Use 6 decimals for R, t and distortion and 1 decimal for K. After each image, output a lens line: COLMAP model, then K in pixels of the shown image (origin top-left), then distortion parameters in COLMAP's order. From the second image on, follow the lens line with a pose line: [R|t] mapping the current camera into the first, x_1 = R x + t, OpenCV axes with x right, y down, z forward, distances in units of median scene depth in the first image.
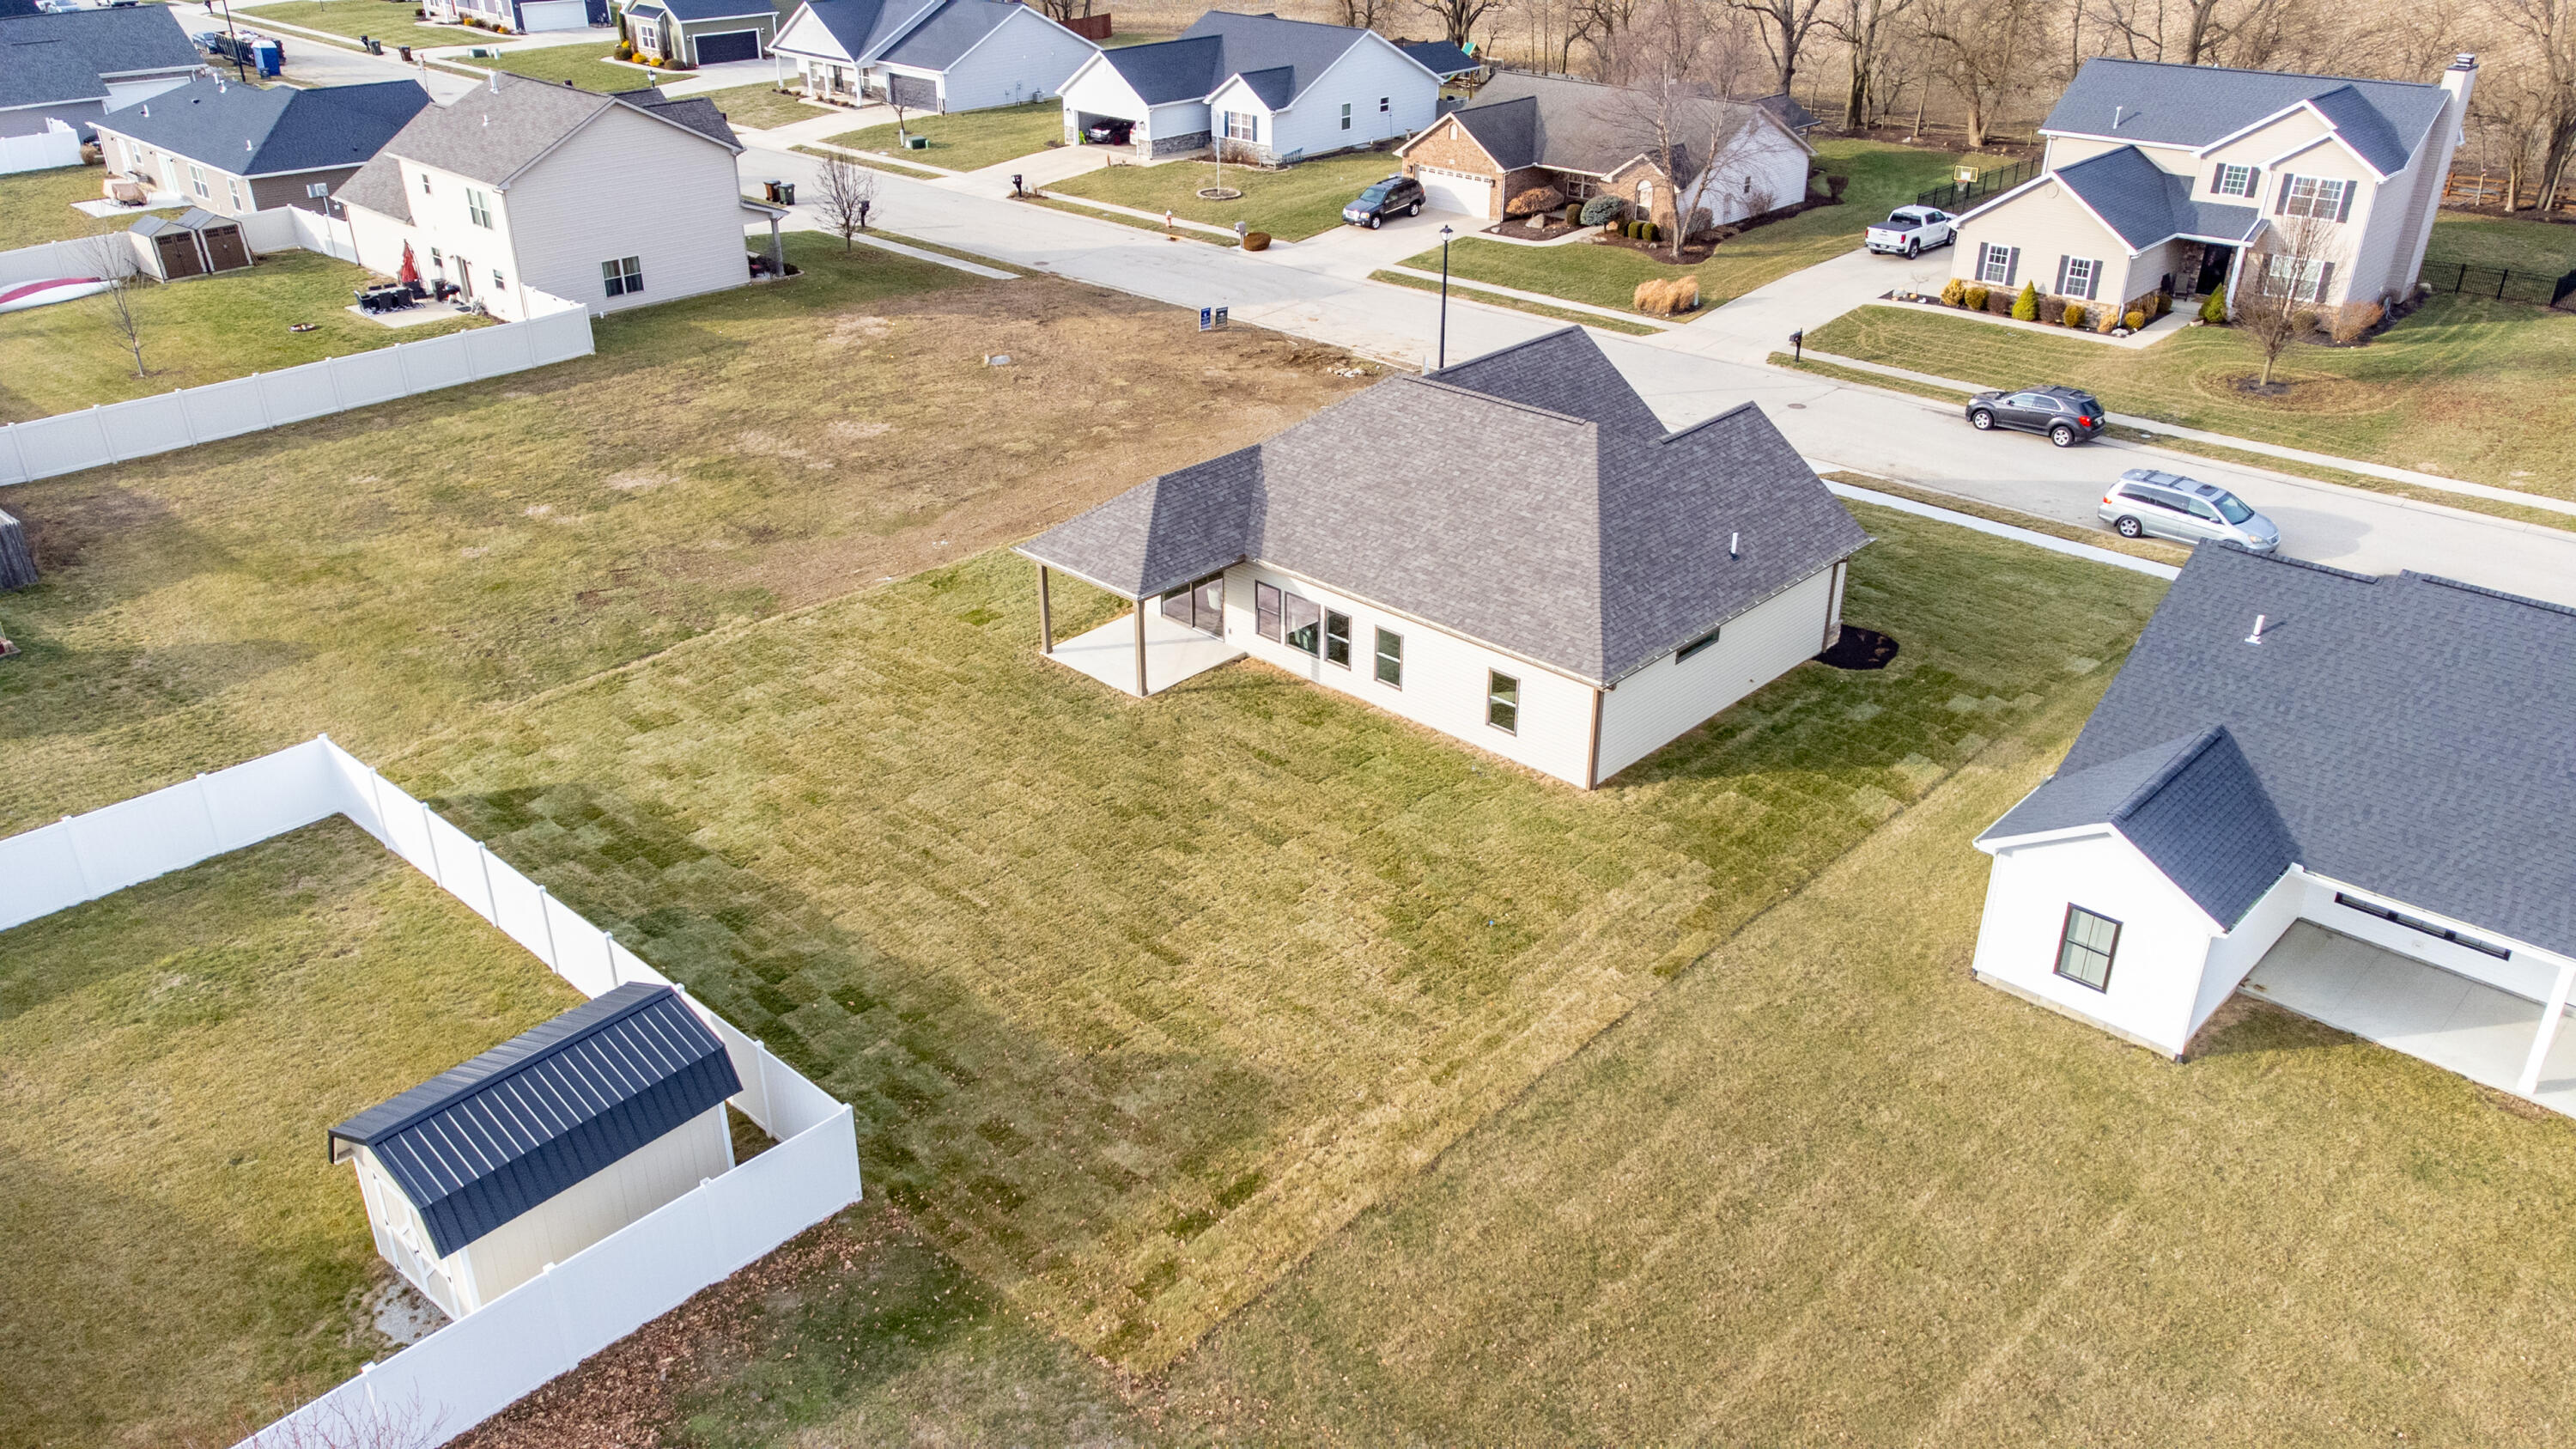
lens RADIAL K [[1912.8, 0, 1280.6], [0, 1912.8, 725.8], [0, 0, 1]] dist [0.013564, 0.064042]
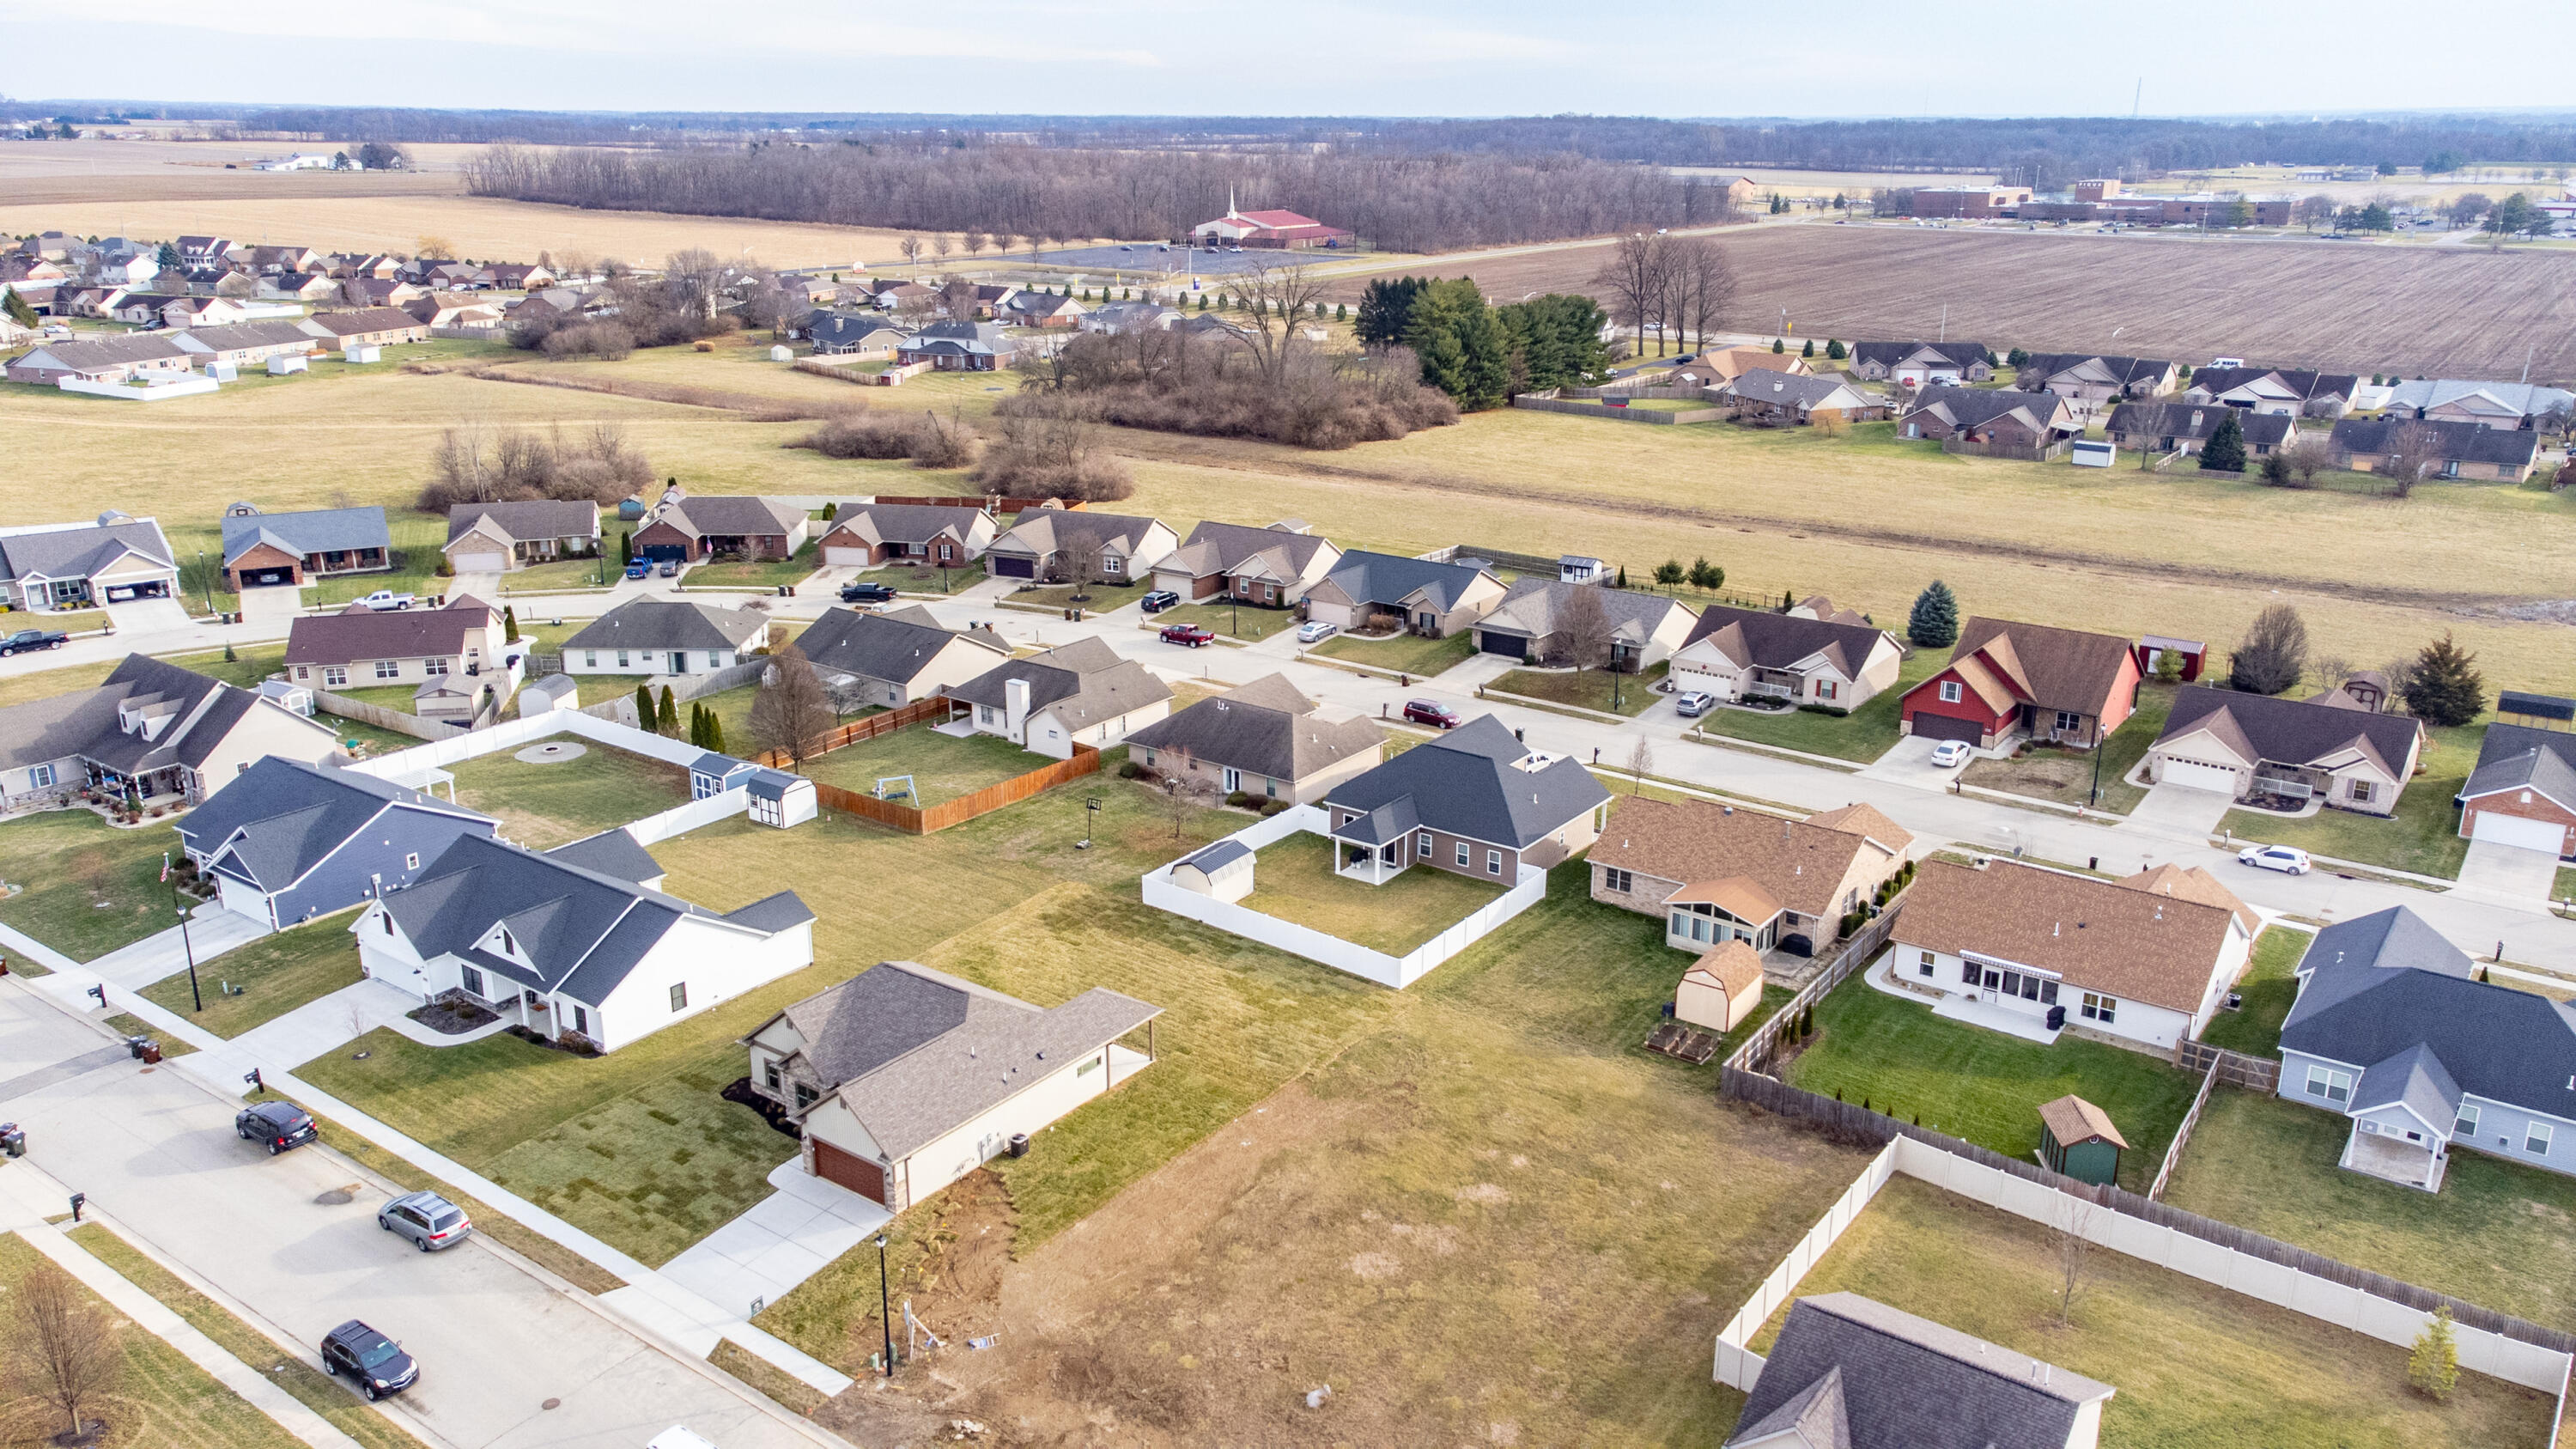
lens RADIAL K [[1900.3, 0, 1284.1], [0, 1900.3, 747.4], [0, 0, 1]] dist [0.004440, 0.100731]
pose [[-0.992596, 0.036257, -0.115923, -0.029570], [-0.057091, 0.703134, 0.708762, -1.350297], [0.107207, 0.710133, -0.695858, 1.711818]]
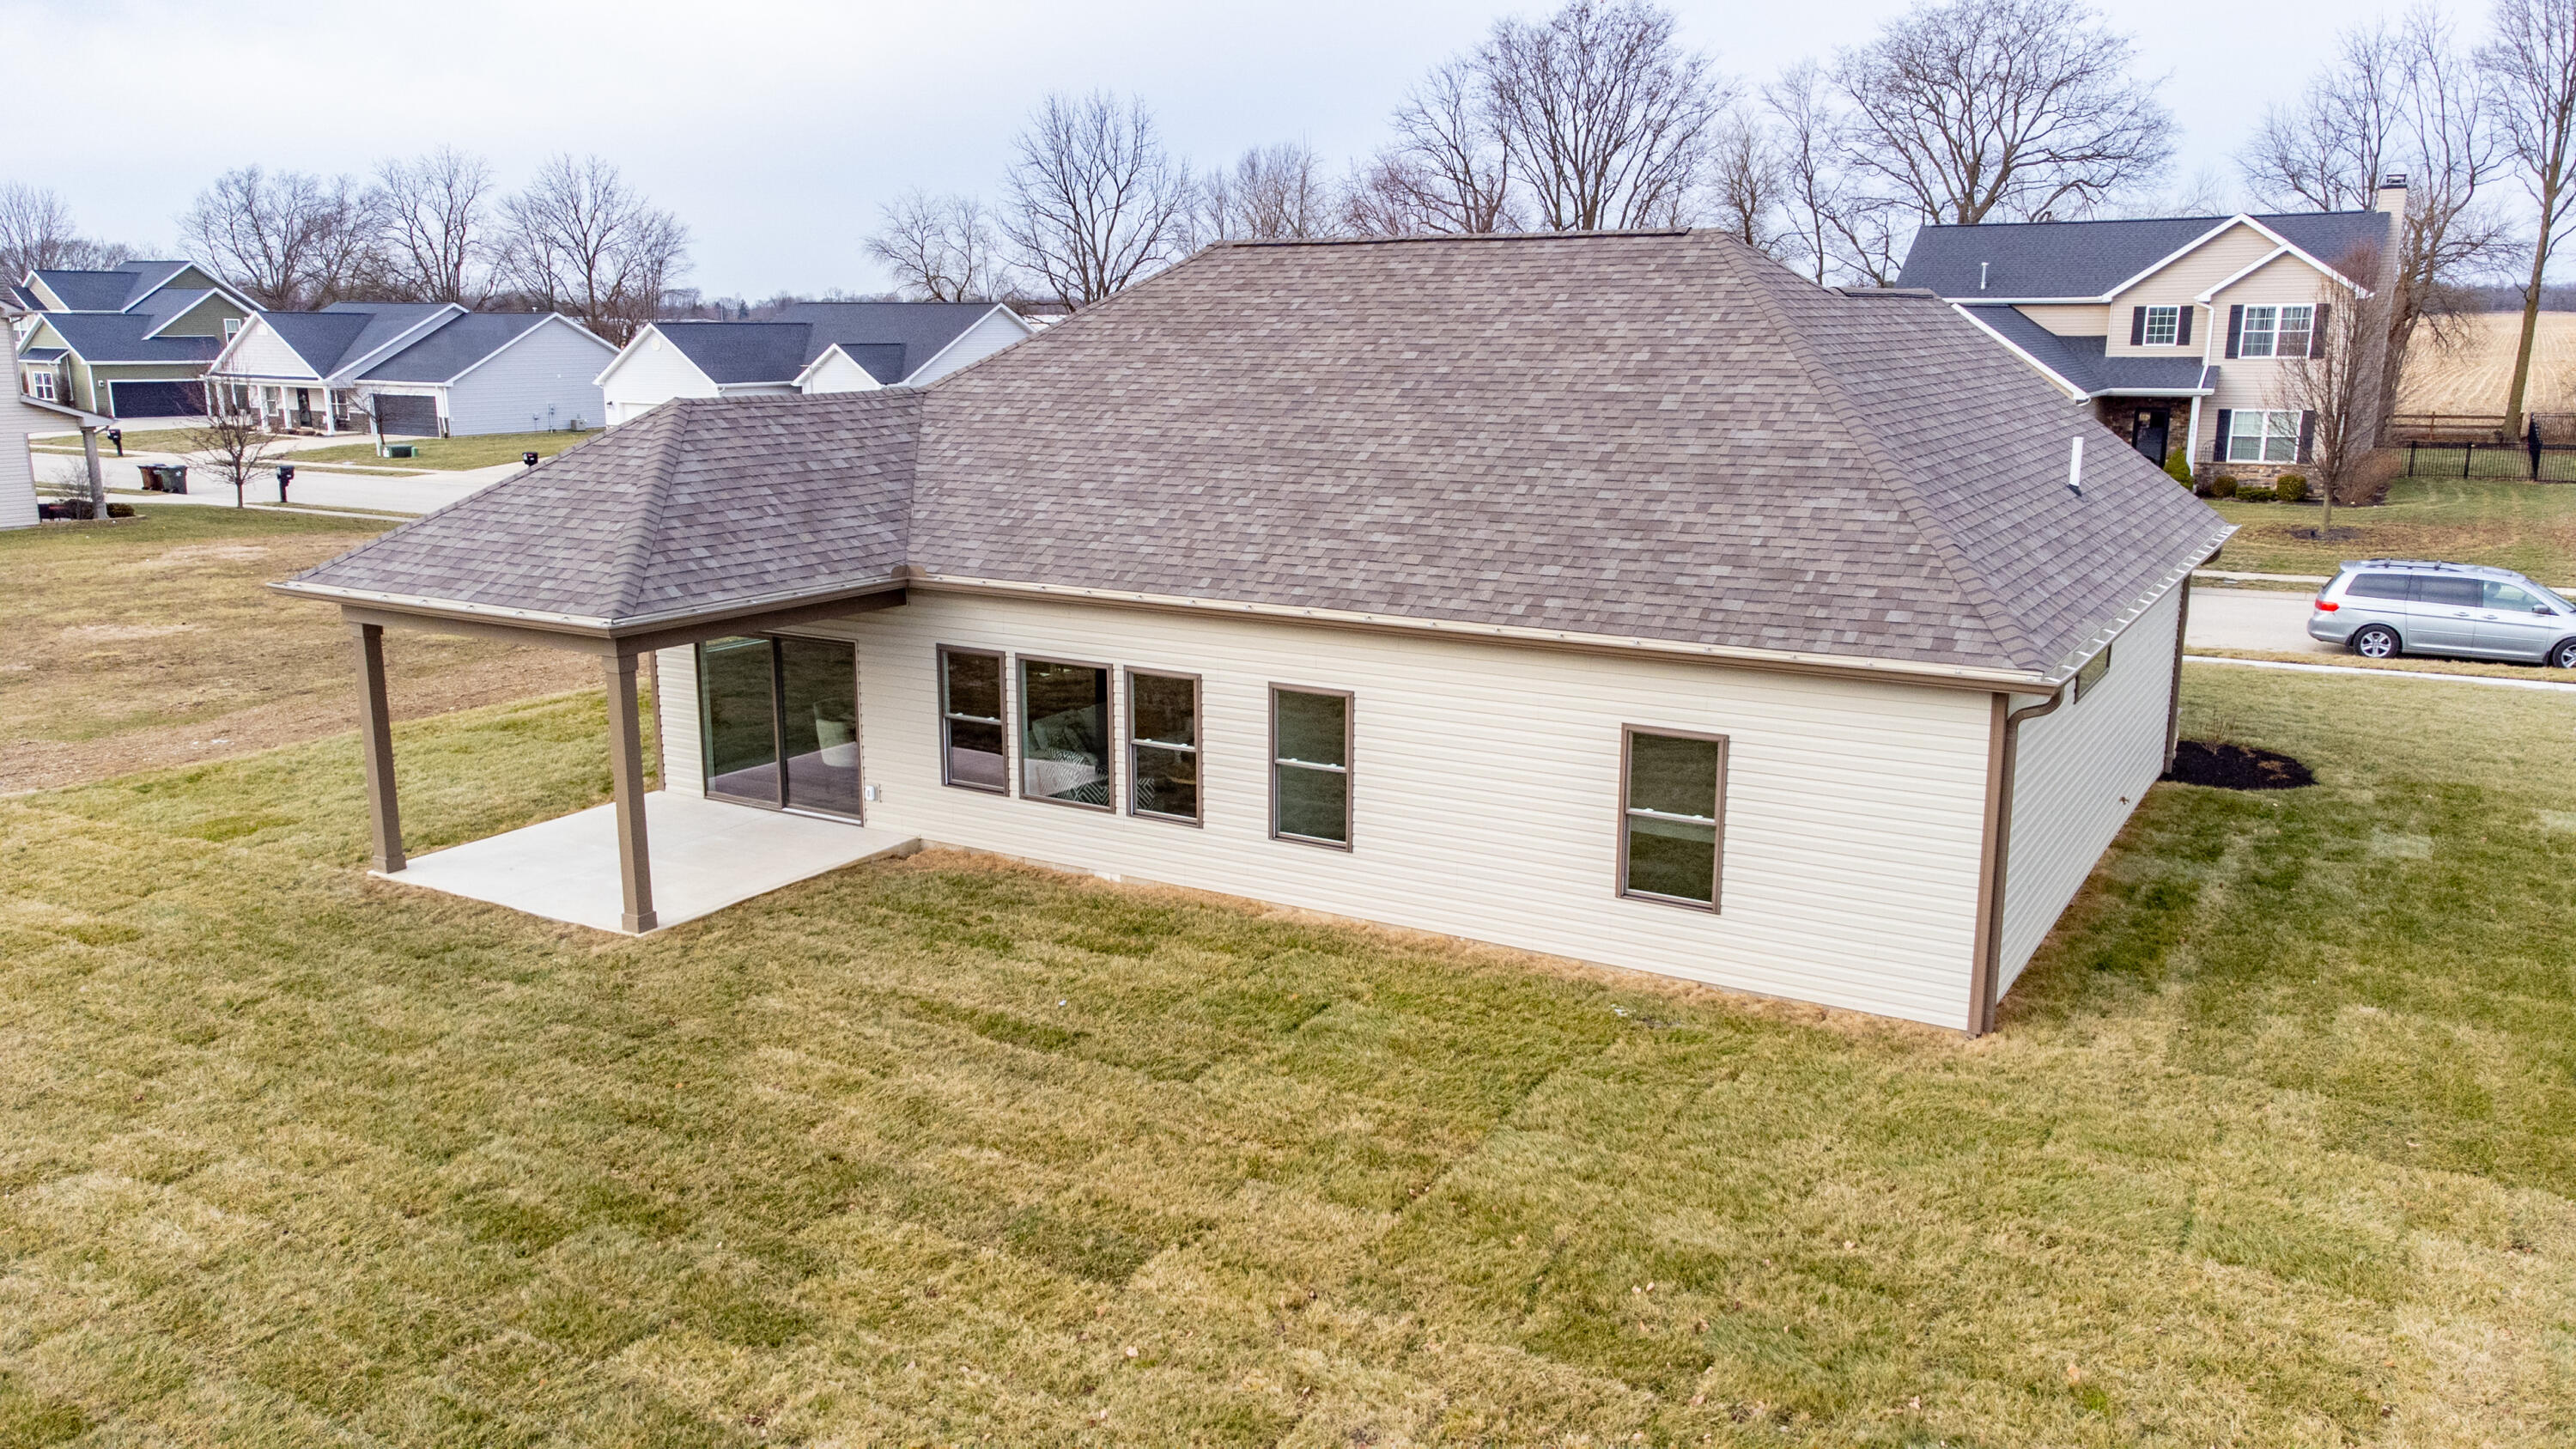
lens RADIAL K [[1912.8, 0, 1280.6], [0, 1912.8, 725.8], [0, 0, 1]] dist [0.013564, 0.064042]
pose [[0.978015, -0.045281, 0.203559, -0.019005], [0.096213, 0.964017, -0.247819, 0.036174], [-0.185012, 0.261956, 0.947180, 0.462003]]
